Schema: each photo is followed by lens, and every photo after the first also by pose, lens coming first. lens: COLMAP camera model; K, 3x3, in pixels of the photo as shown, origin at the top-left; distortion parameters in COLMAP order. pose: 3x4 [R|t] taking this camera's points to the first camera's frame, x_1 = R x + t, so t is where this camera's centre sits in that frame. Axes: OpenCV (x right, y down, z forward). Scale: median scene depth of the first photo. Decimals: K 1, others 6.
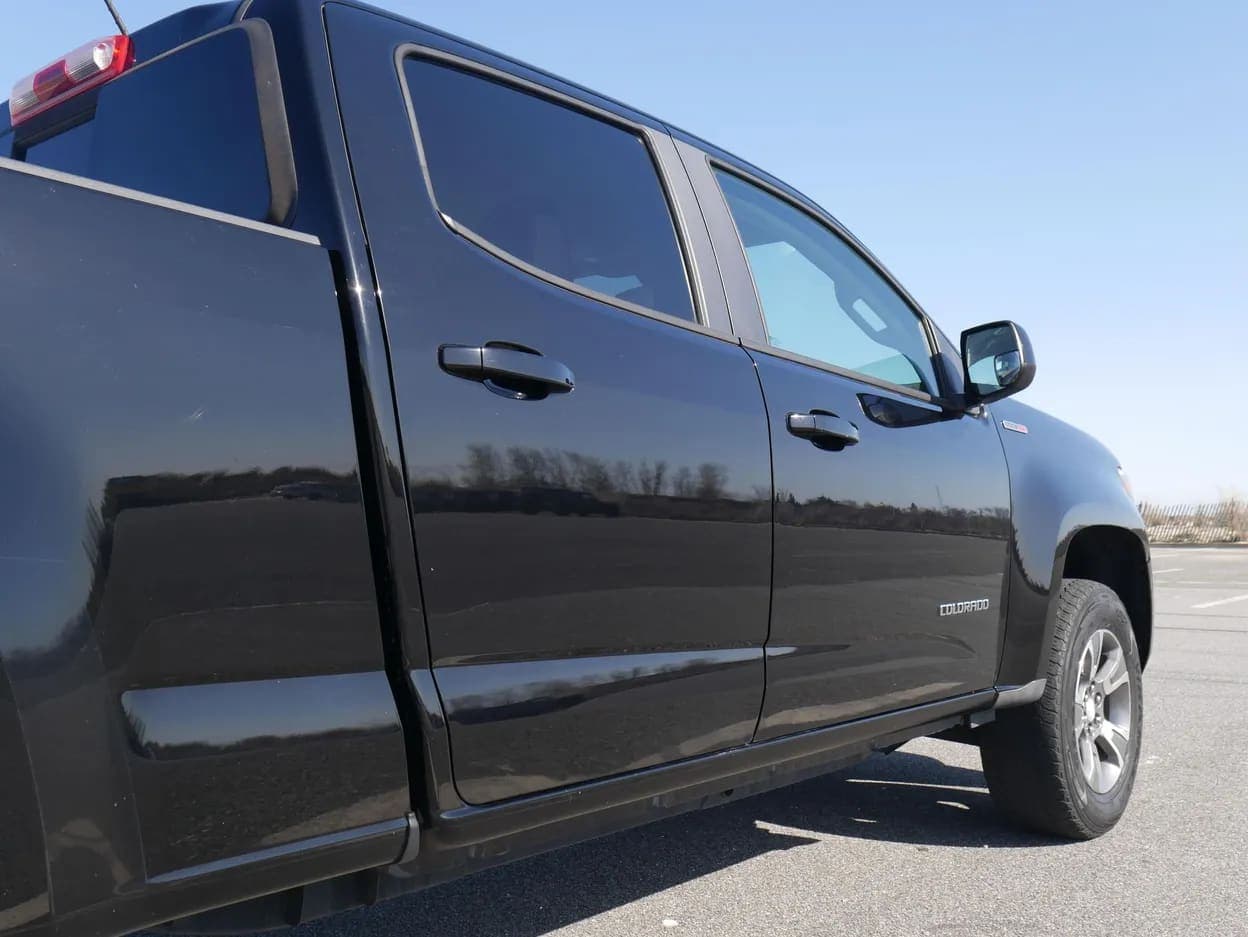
lens RADIAL K [[1133.8, 0, 624.0], [0, 1133.8, 468.5], [0, 0, 1]] dist [-0.029535, 0.002840]
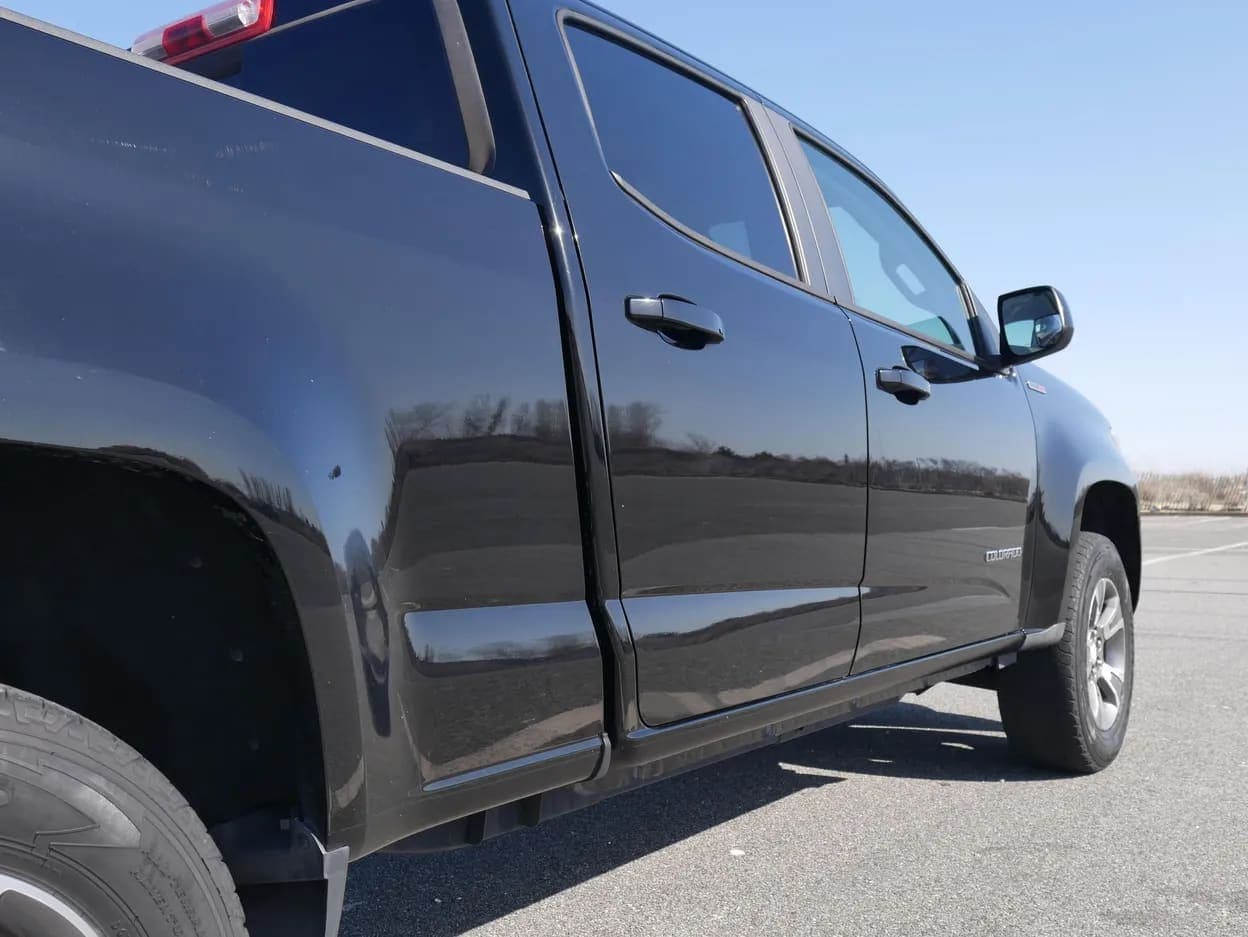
lens RADIAL K [[1133.8, 0, 624.0], [0, 1133.8, 468.5], [0, 0, 1]] dist [-0.029535, 0.002840]
pose [[0.997373, -0.000007, 0.072440, -0.122134], [-0.001972, 0.999627, 0.027240, 0.011978], [-0.072413, -0.027311, 0.997001, -0.033873]]
